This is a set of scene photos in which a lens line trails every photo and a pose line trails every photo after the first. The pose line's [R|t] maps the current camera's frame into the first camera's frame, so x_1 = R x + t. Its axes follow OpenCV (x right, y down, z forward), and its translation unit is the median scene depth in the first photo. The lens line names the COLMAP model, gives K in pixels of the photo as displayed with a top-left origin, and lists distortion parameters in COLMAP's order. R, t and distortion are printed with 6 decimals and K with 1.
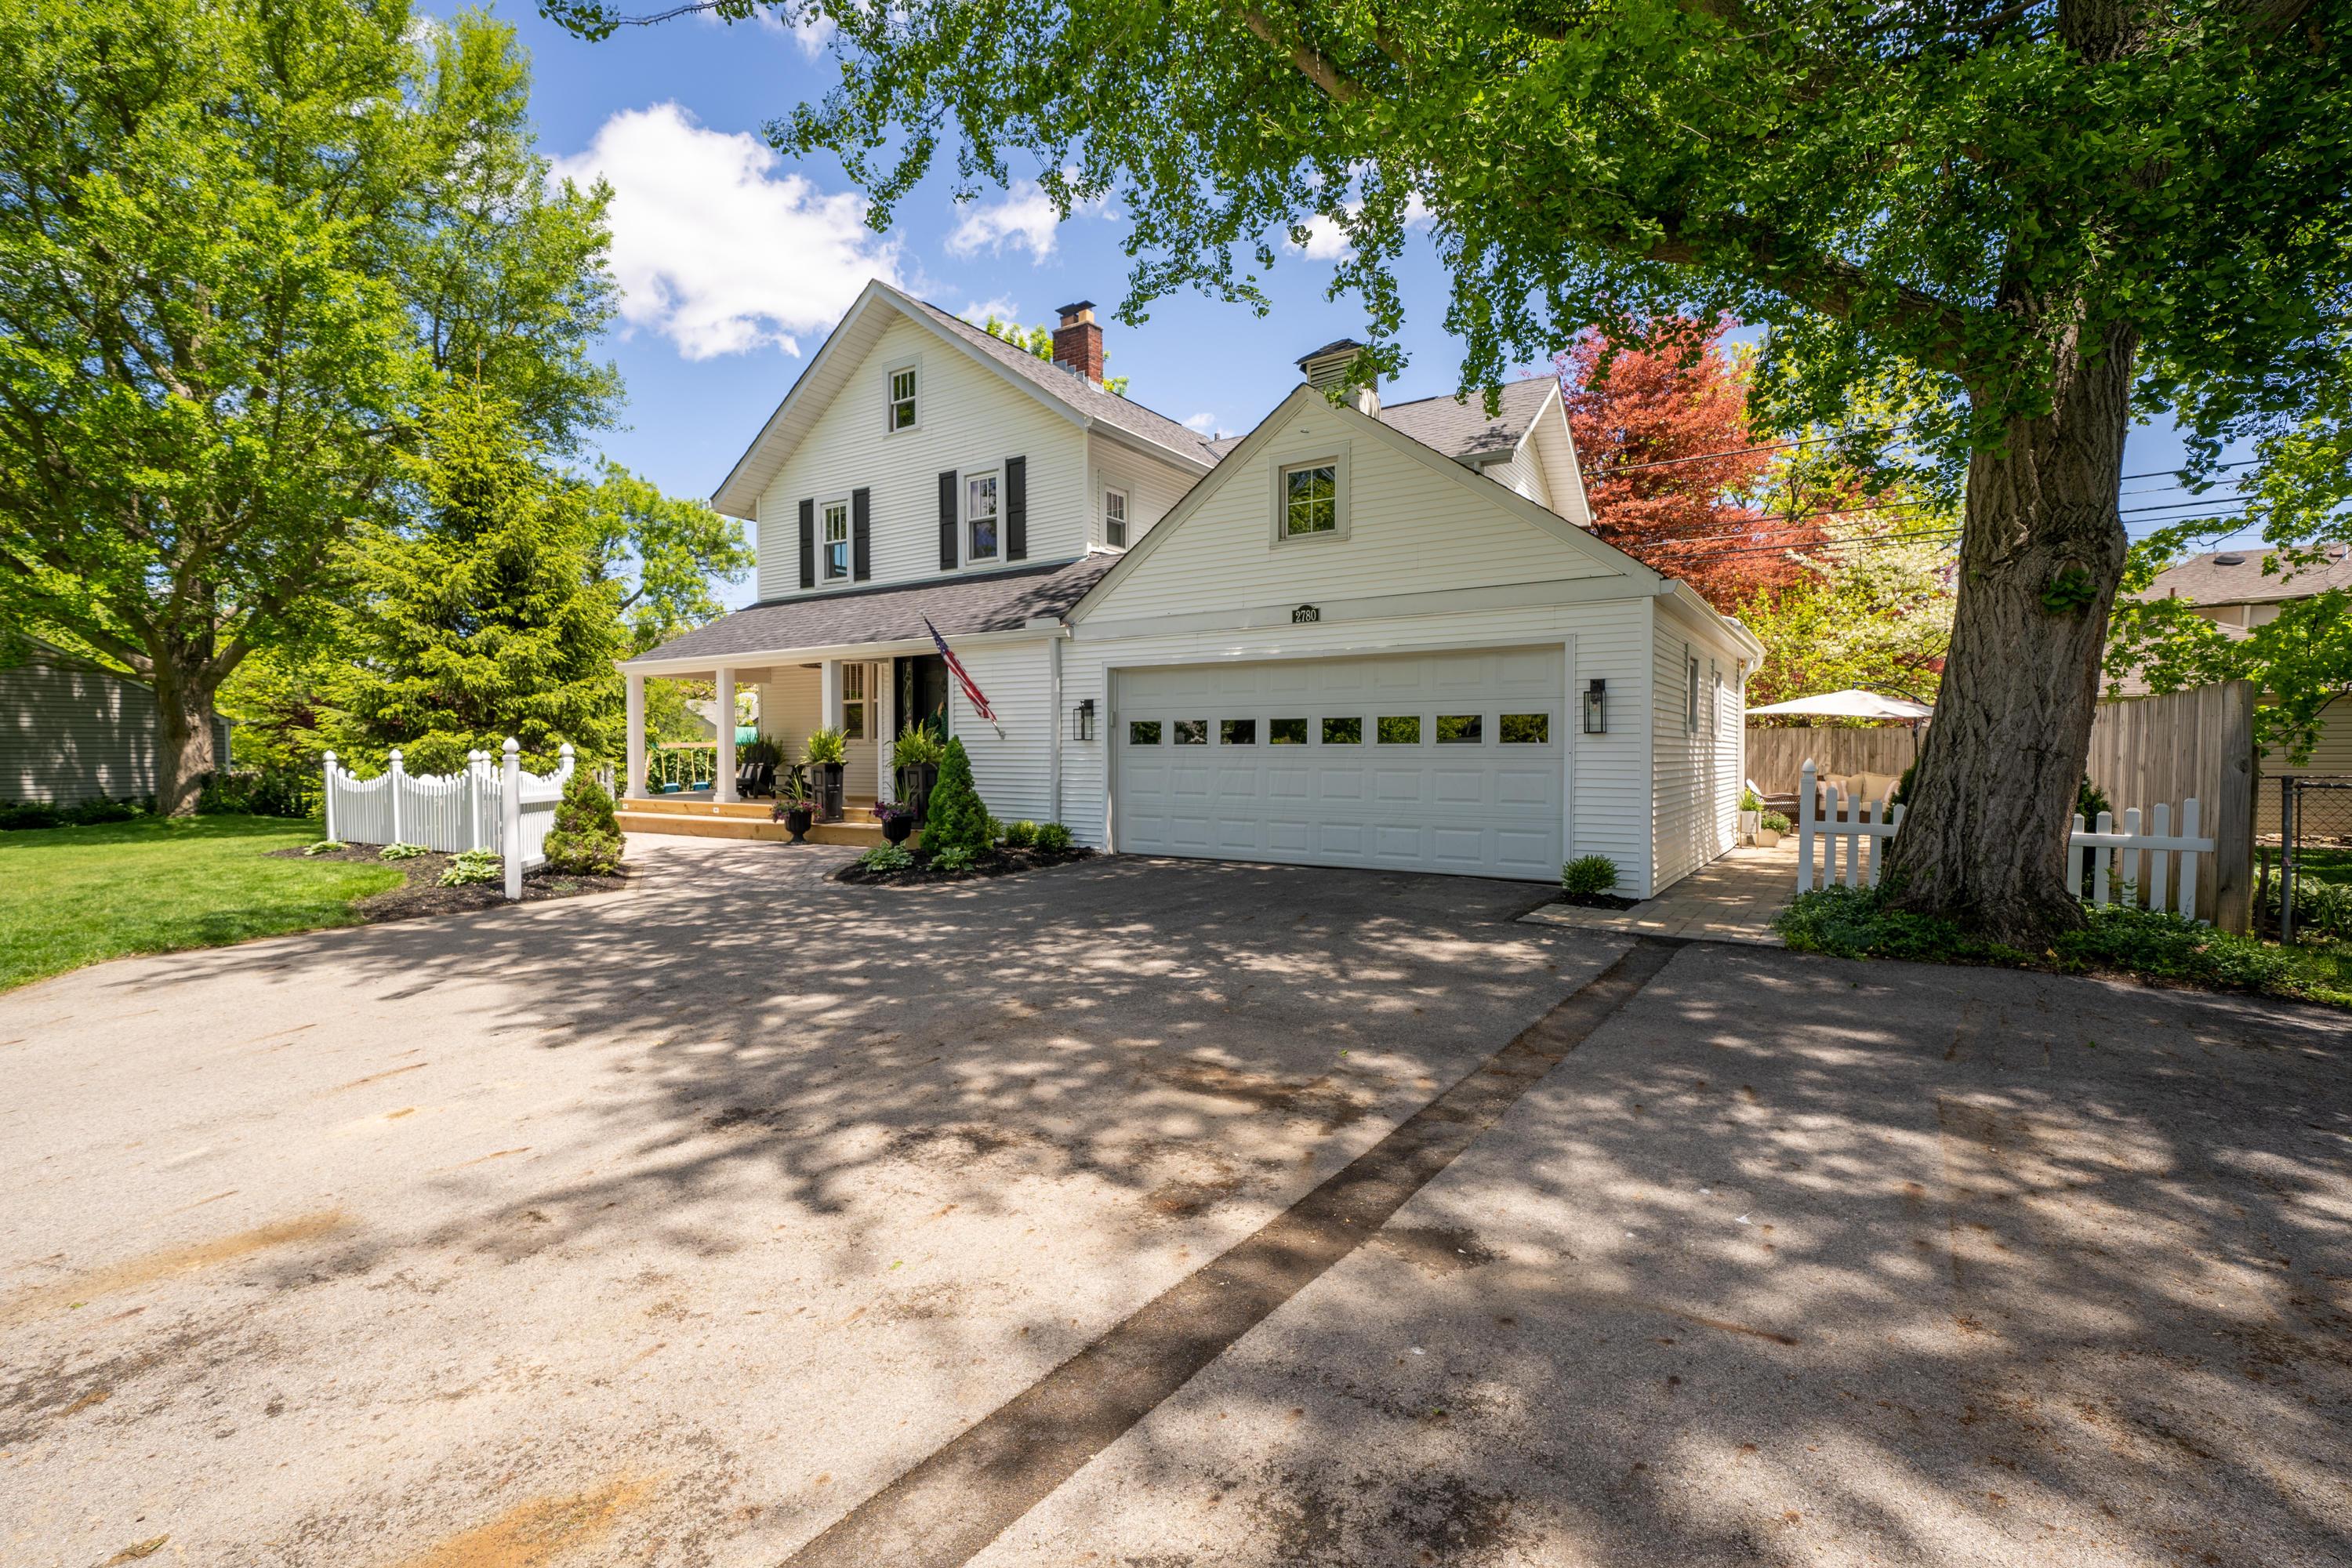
lens RADIAL K [[1067.7, 0, 1181.5], [0, 1067.7, 780.0], [0, 0, 1]] dist [0.008436, 0.002214]
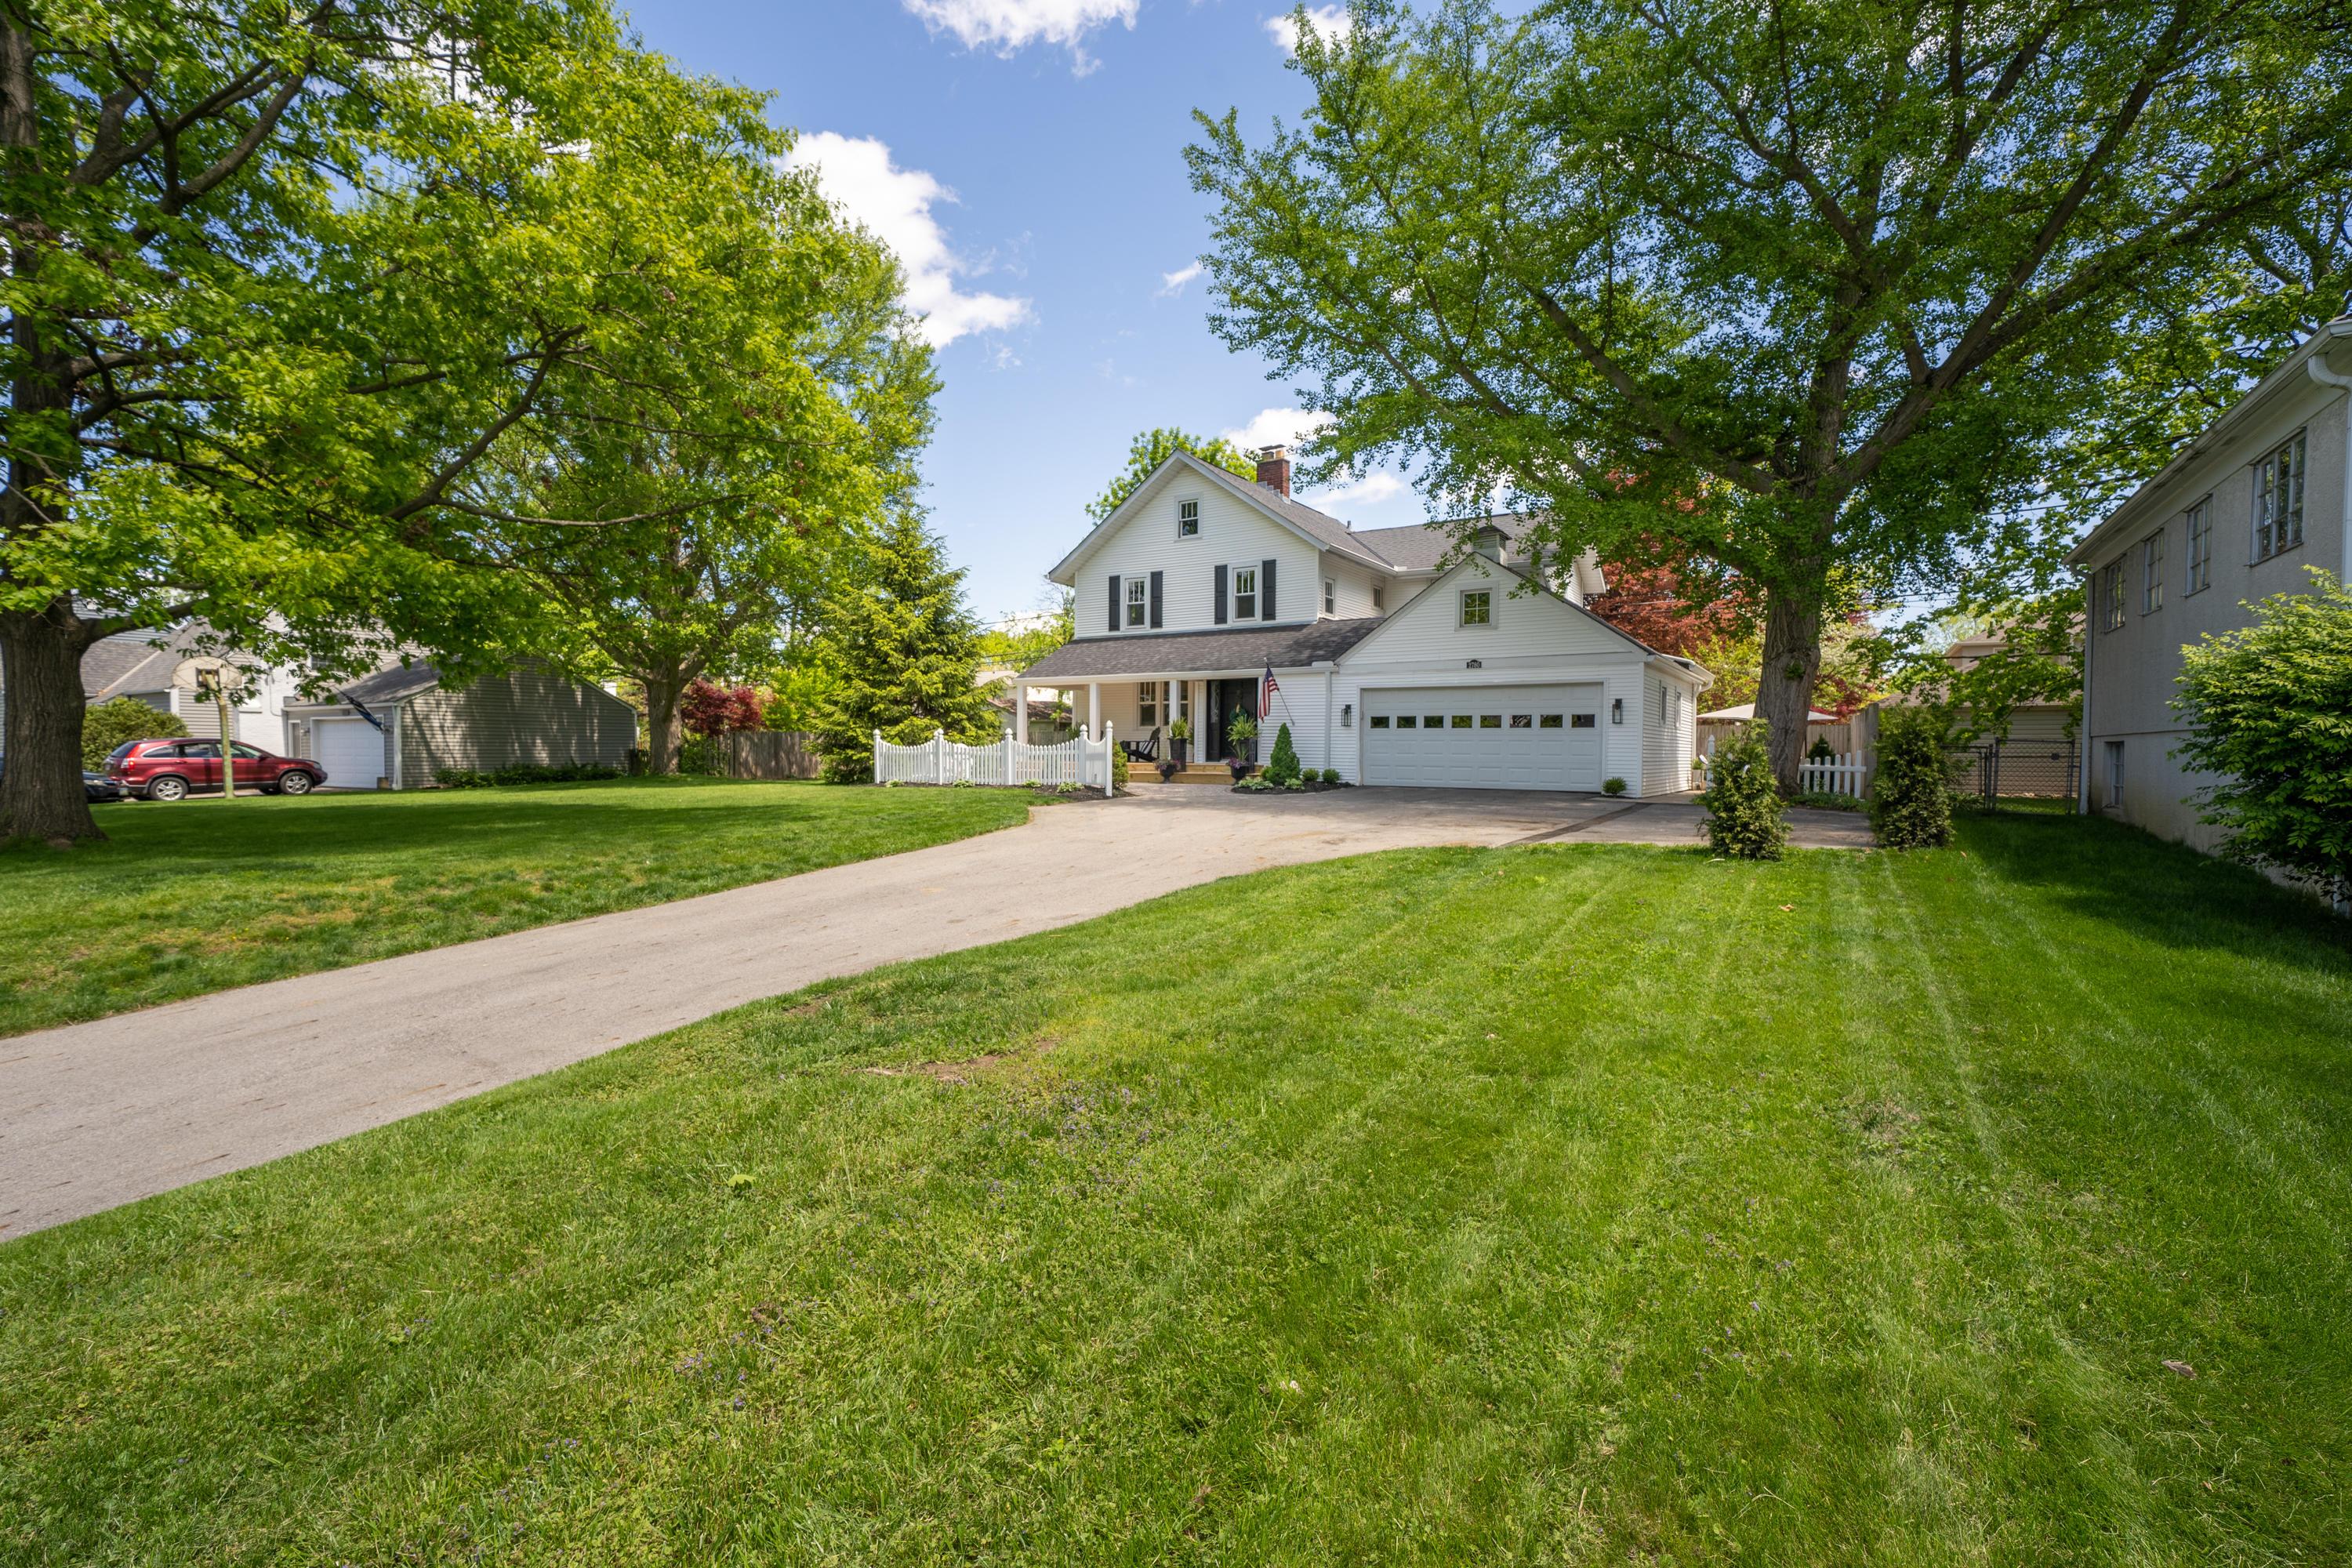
lens RADIAL K [[1067.7, 0, 1184.8], [0, 1067.7, 783.9], [0, 0, 1]] dist [0.008436, 0.002214]
pose [[0.999940, 0.008866, 0.006384, -0.433264], [-0.008899, 0.999947, 0.005101, 0.065301], [-0.006339, -0.005157, 0.999967, -1.002844]]
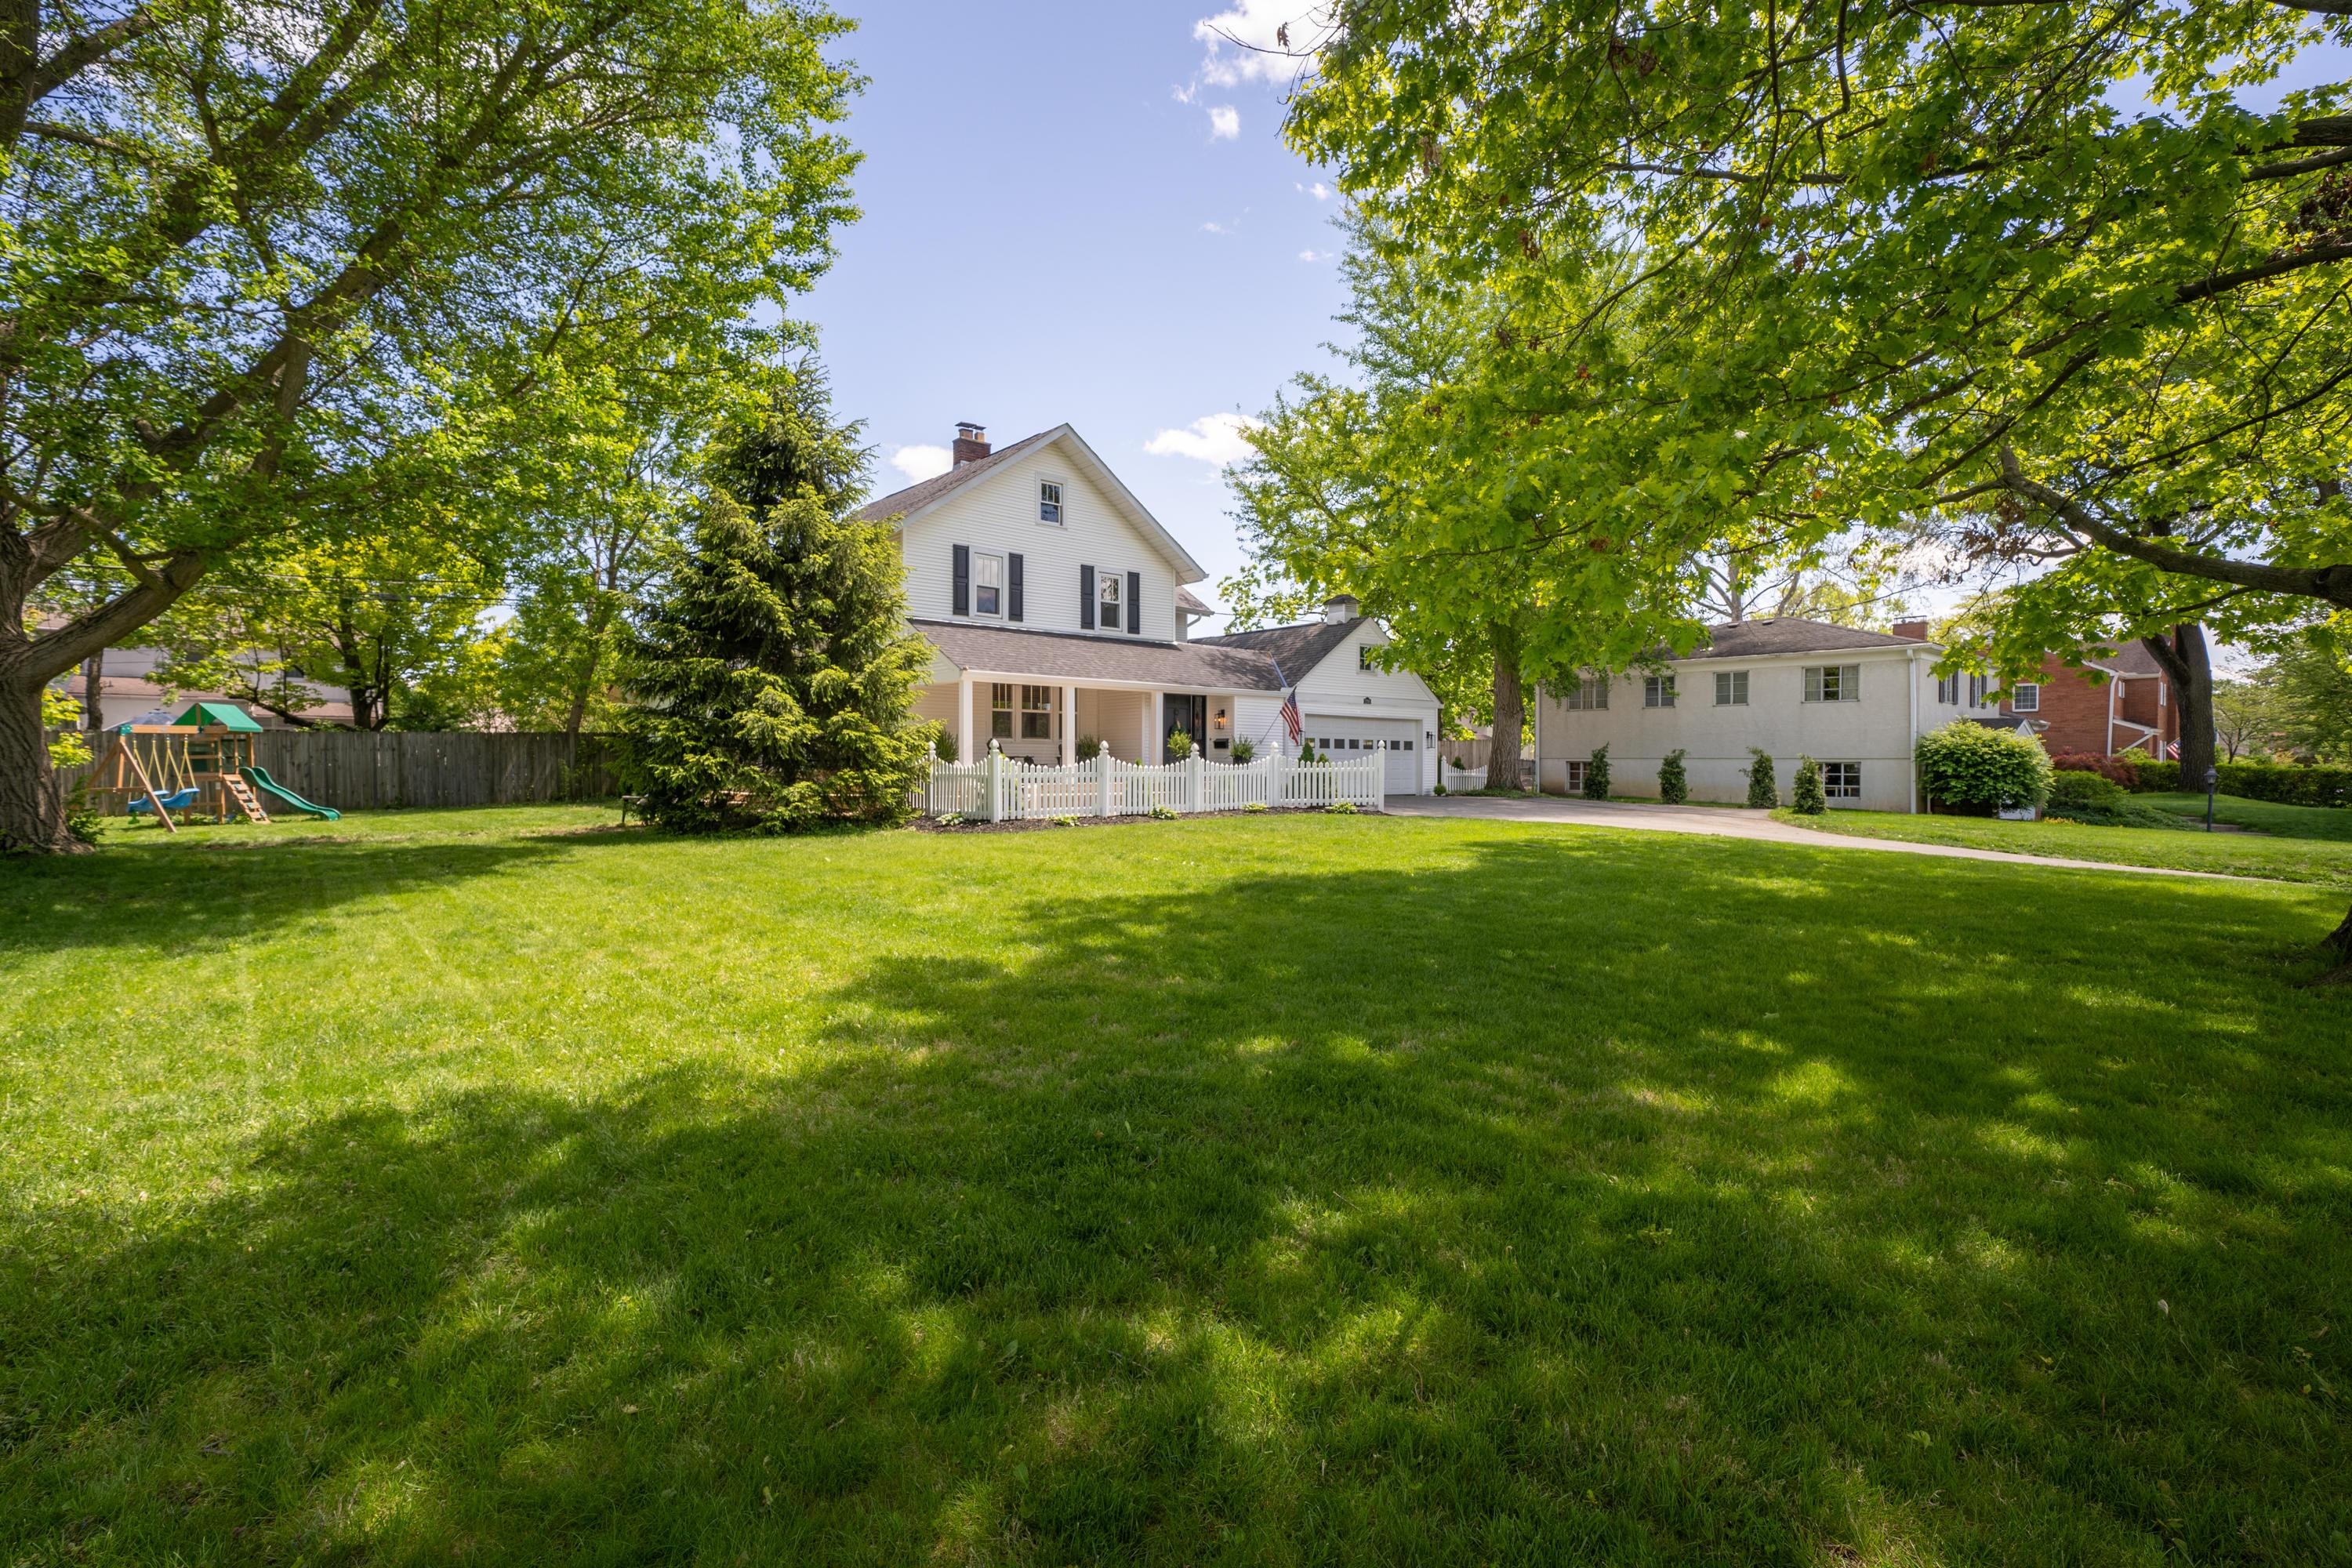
lens RADIAL K [[1067.7, 0, 1180.2], [0, 1067.7, 773.8], [0, 0, 1]] dist [0.008436, 0.002214]
pose [[0.271465, -0.008359, 0.962412, -2.533417], [0.018613, 0.999821, 0.003434, 0.009730], [-0.962268, 0.016981, 0.271572, 0.712162]]
